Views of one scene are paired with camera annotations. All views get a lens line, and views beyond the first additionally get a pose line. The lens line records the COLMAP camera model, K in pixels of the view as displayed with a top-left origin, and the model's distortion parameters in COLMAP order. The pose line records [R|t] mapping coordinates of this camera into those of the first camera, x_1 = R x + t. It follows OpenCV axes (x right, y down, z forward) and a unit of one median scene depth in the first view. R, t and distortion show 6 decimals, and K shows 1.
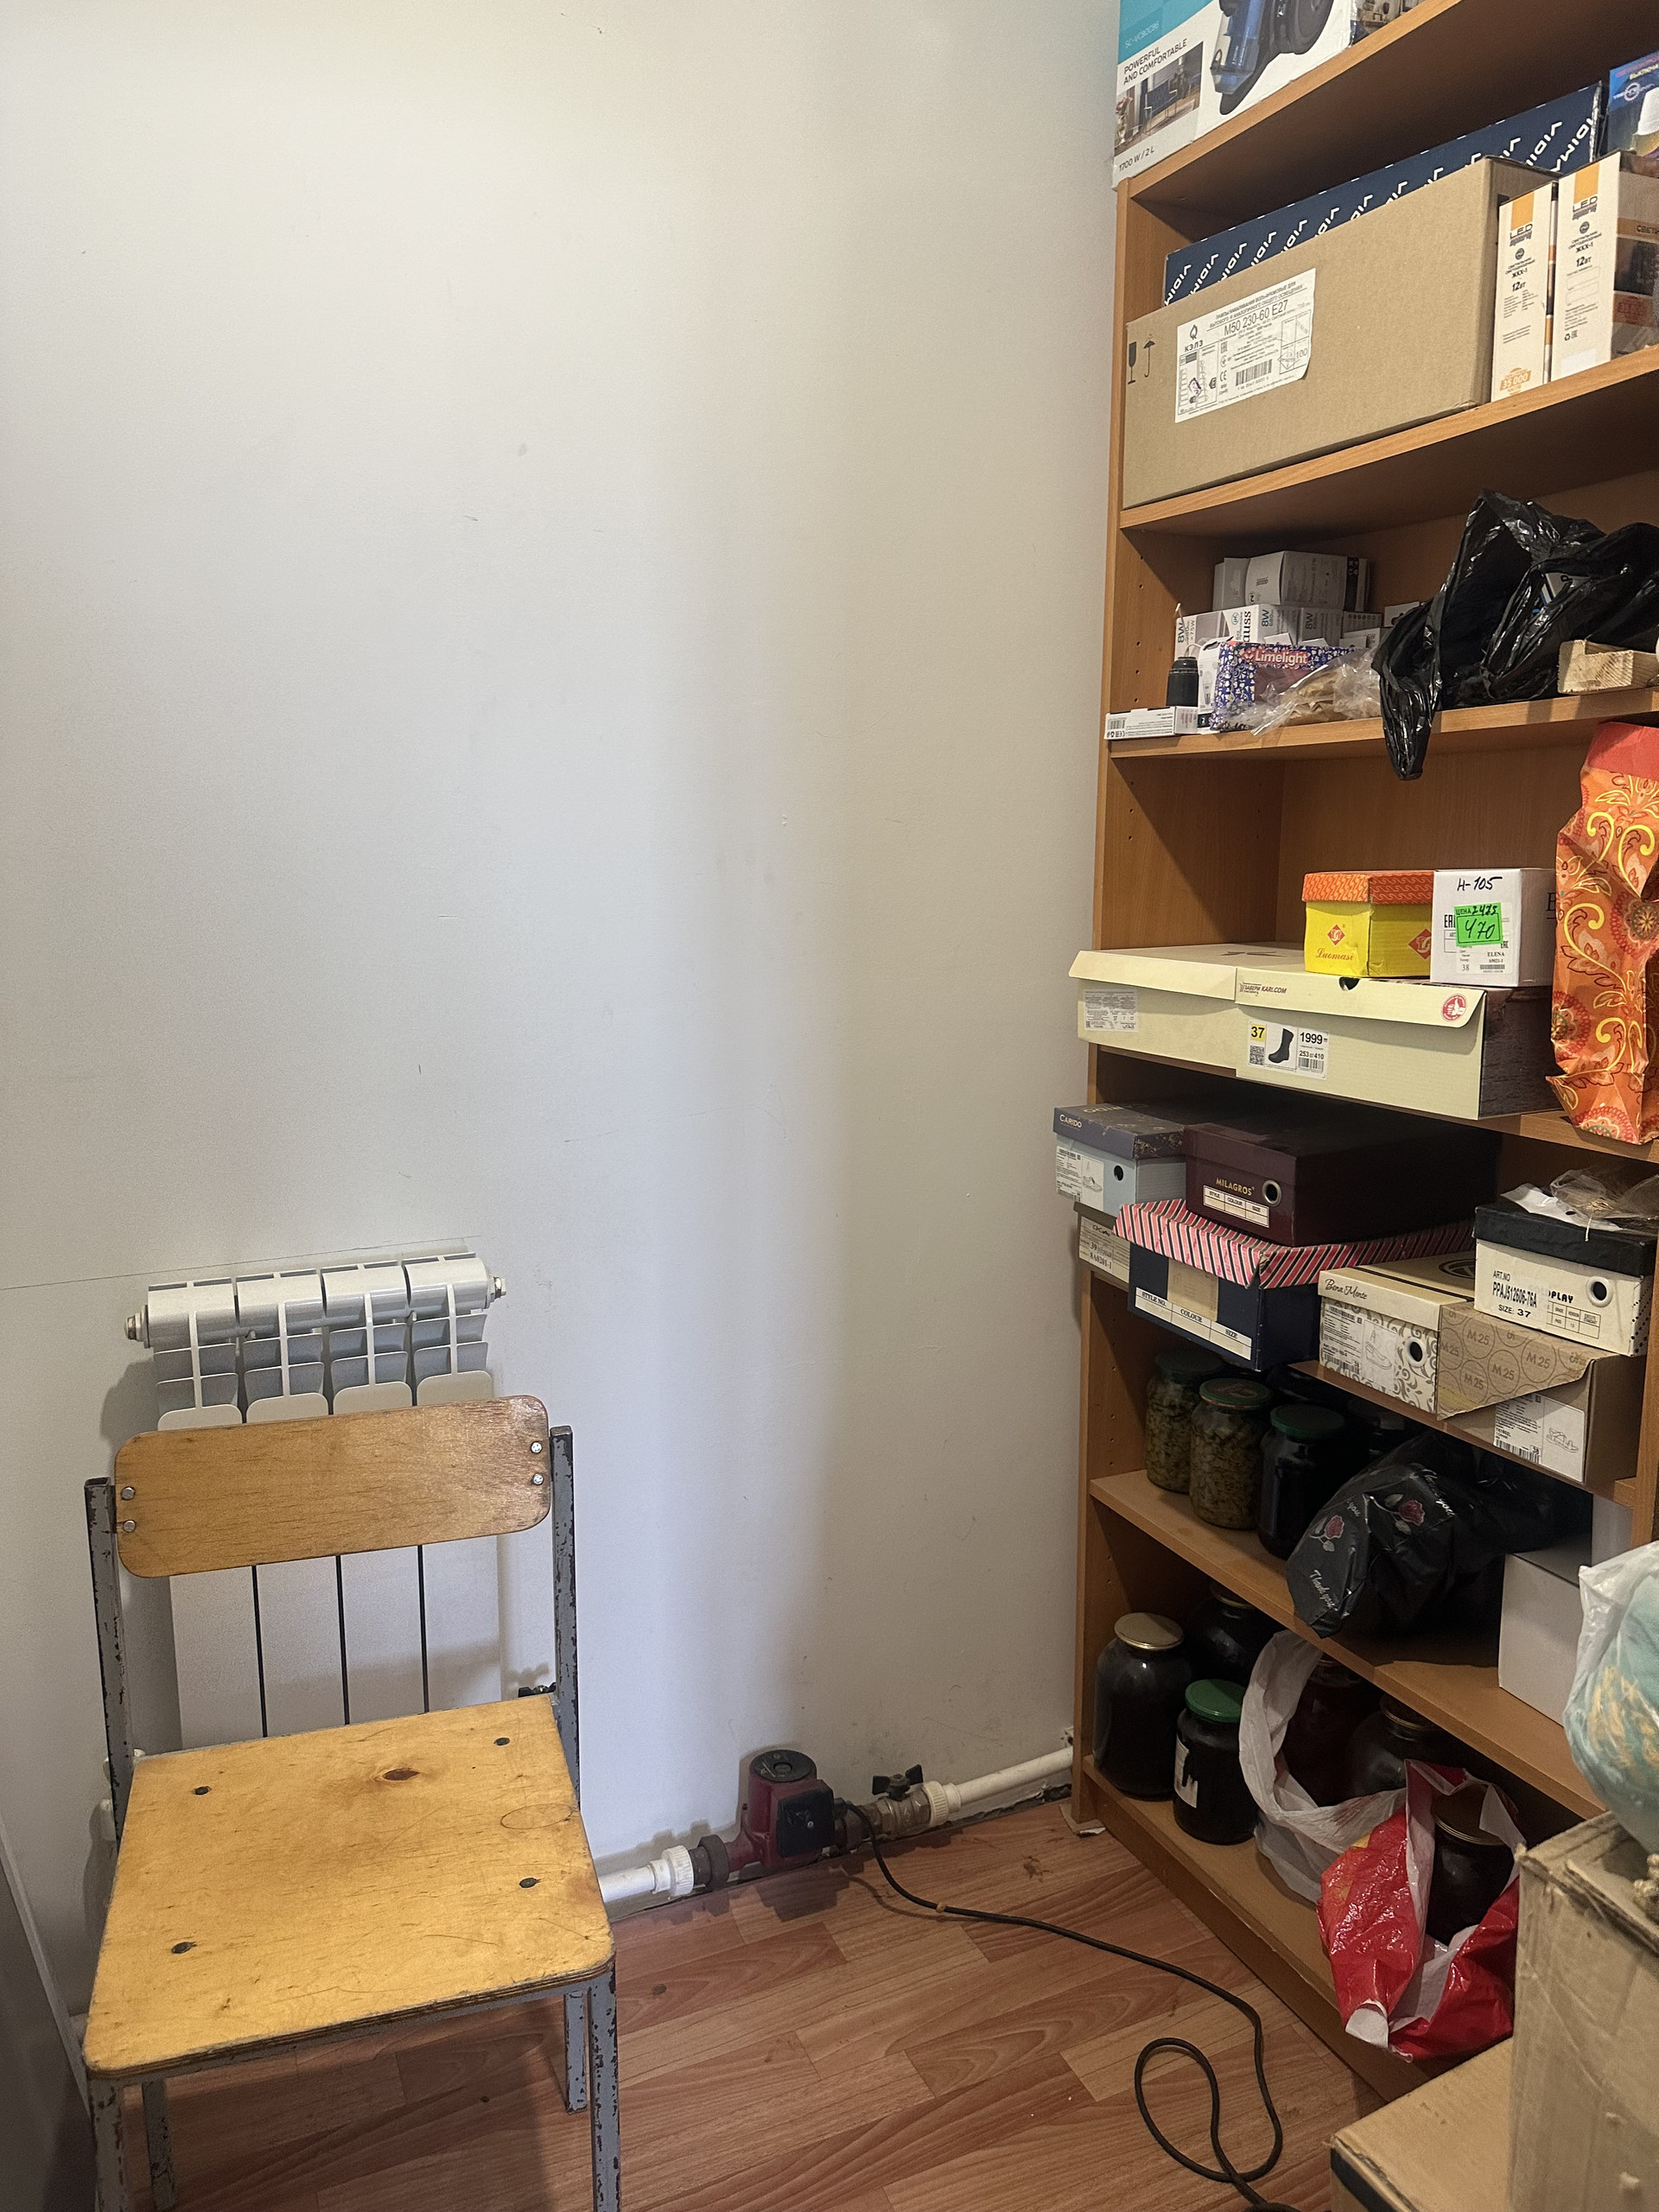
lens RADIAL K [[1547.2, 0, 821.9], [0, 1547.2, 1116.5], [0, 0, 1]] dist [0.052252, -0.078369]
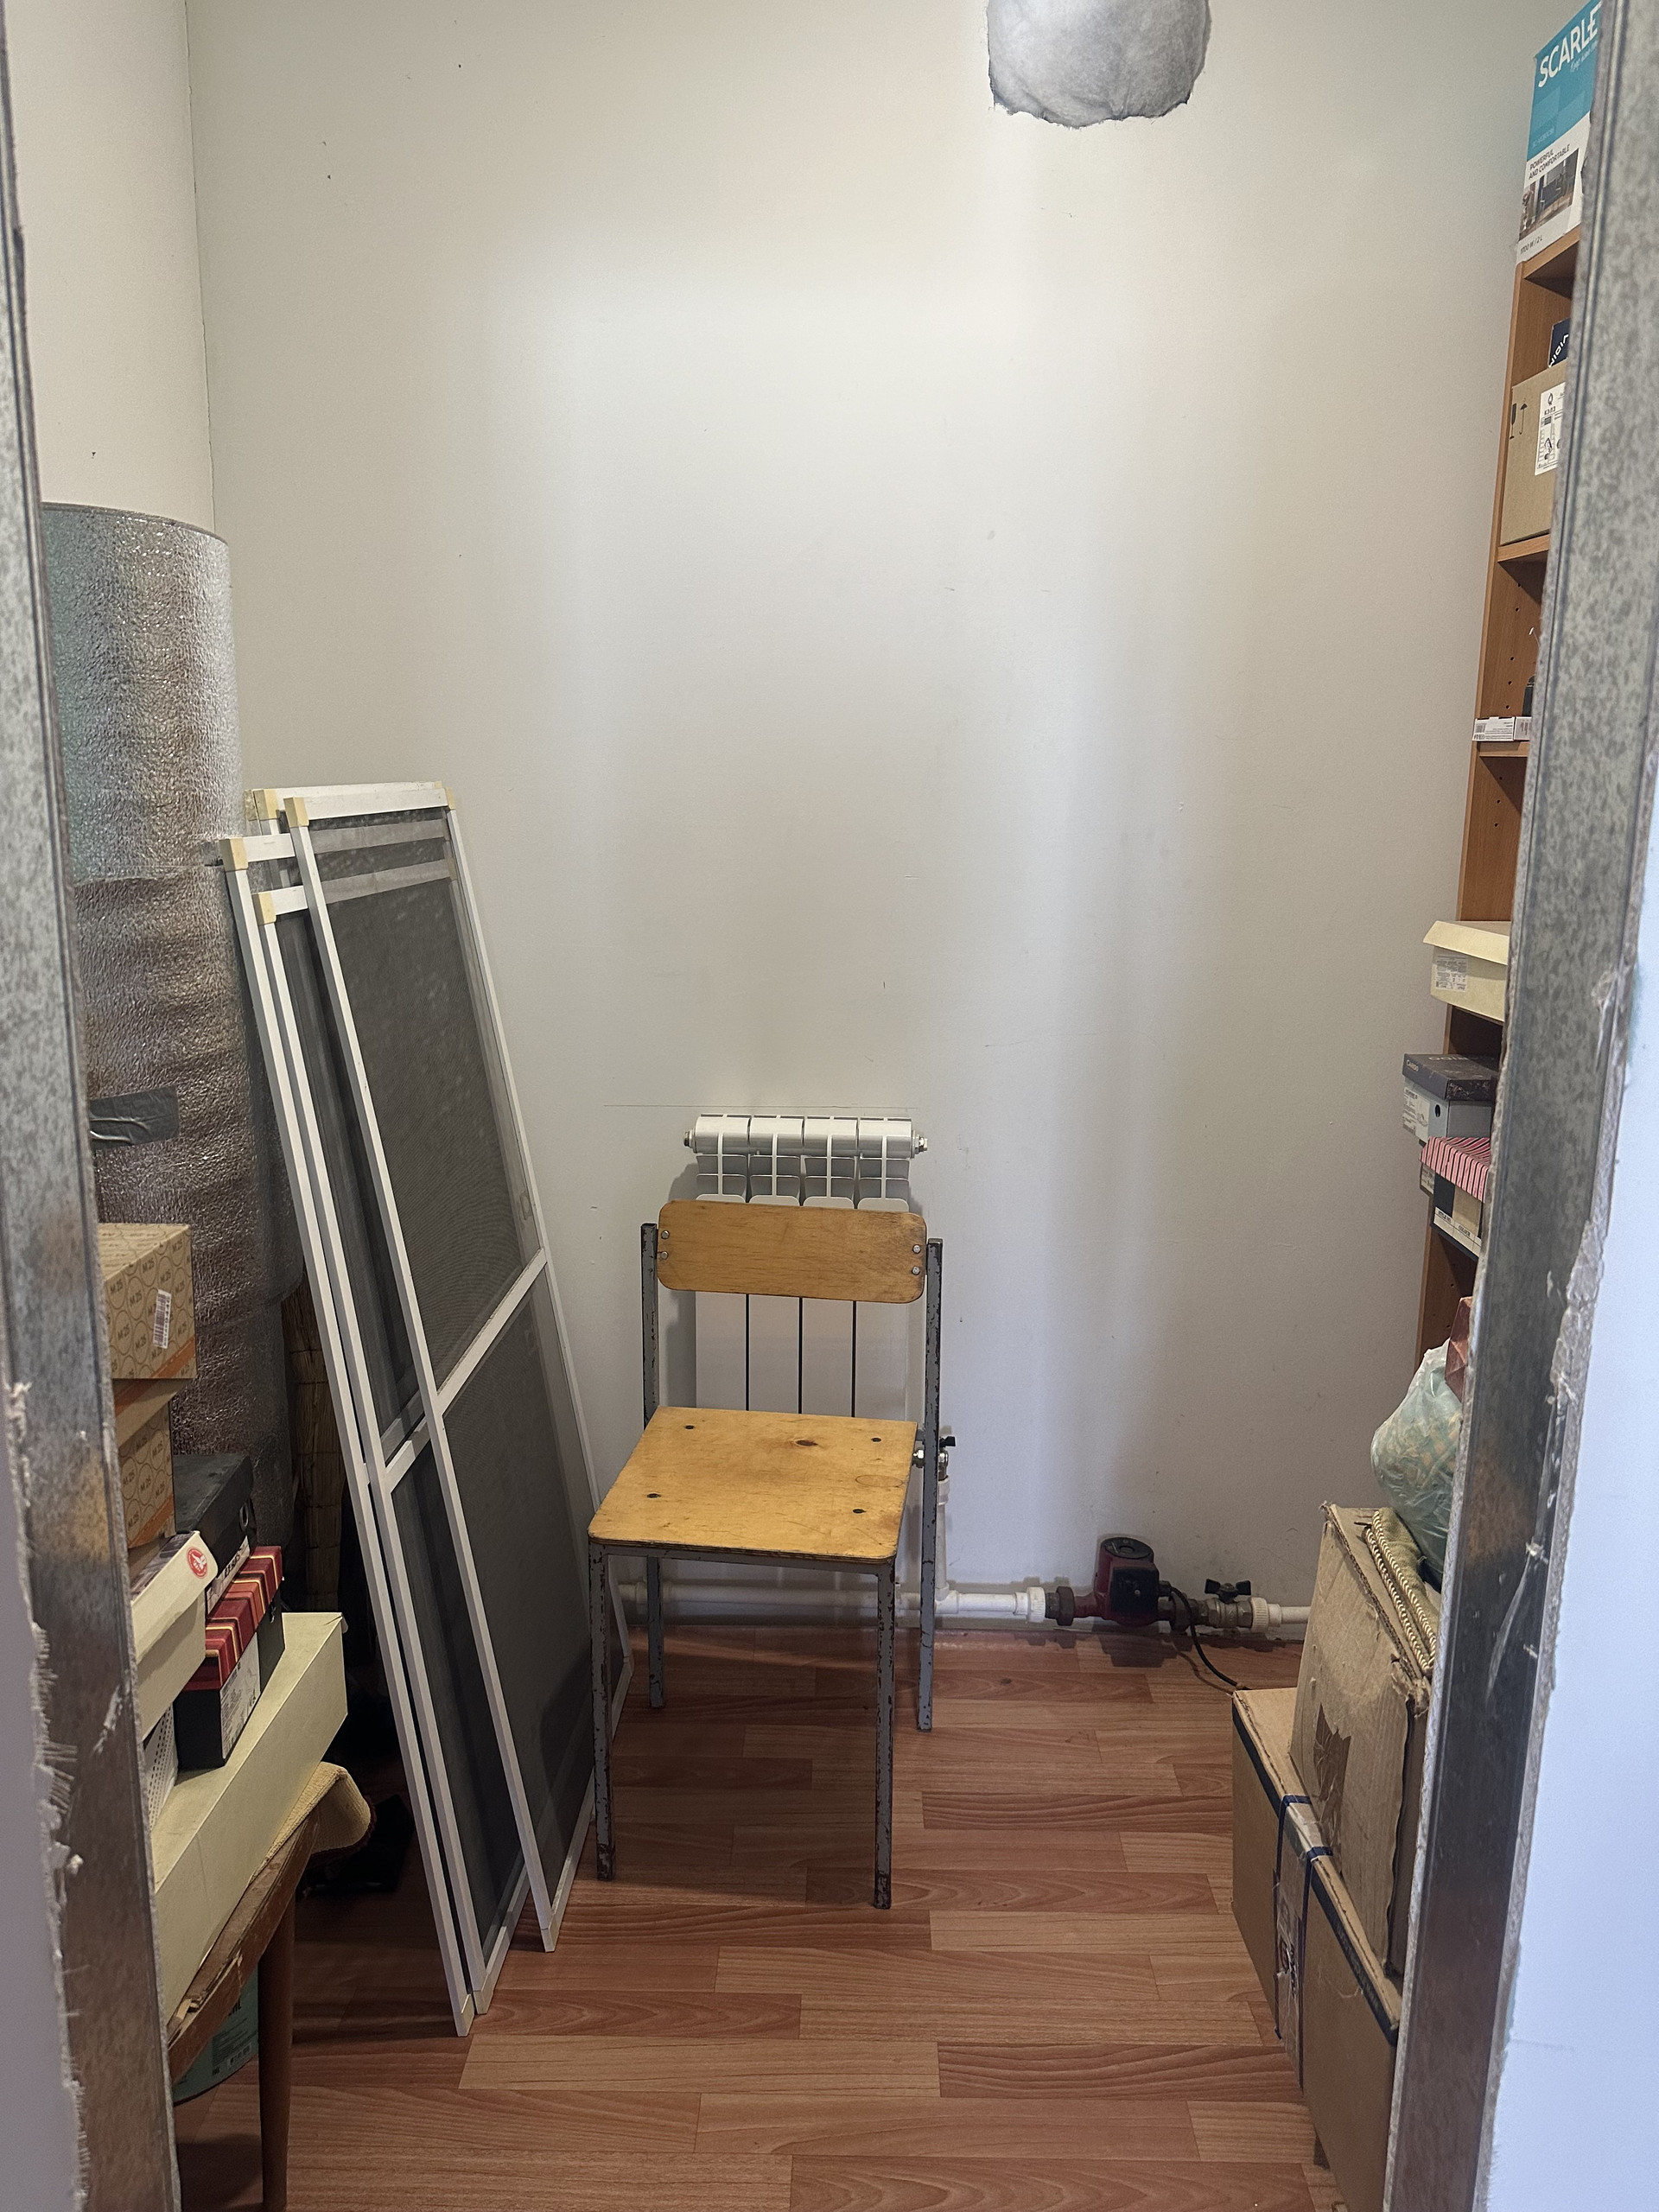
lens RADIAL K [[1547.2, 0, 821.9], [0, 1547.2, 1116.5], [0, 0, 1]] dist [0.052252, -0.078369]
pose [[0.903903, 0.102105, -0.415371, 0.279705], [-0.085291, 0.994614, 0.058889, 0.011398], [0.419147, -0.017802, 0.907744, -0.298376]]
